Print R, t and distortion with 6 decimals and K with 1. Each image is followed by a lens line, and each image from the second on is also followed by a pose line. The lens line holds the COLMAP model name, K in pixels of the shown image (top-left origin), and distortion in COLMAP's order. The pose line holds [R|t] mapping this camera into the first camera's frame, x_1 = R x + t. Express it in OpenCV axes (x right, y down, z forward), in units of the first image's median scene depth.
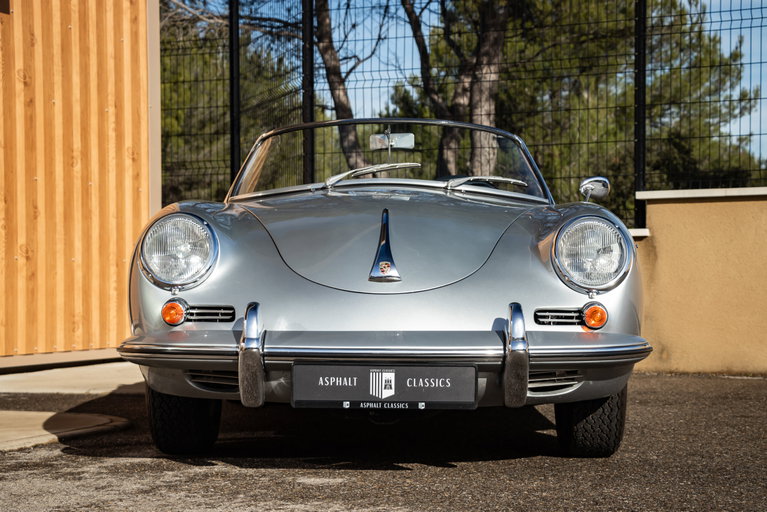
lens RADIAL K [[1699.4, 0, 386.7], [0, 1699.4, 251.9], [0, 0, 1]] dist [0.363066, 0.000000]
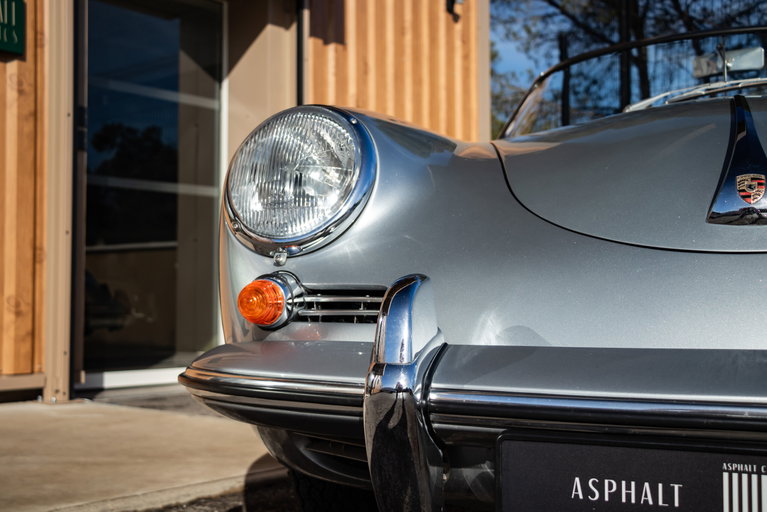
lens RADIAL K [[953.1, 0, 386.4], [0, 953.1, 256.5], [0, 0, 1]] dist [0.081042, 0.000000]
pose [[0.952370, -0.014824, -0.304584, -0.013669], [0.005032, 0.999446, -0.032908, 0.031905], [0.304903, 0.029808, 0.951917, 0.760284]]
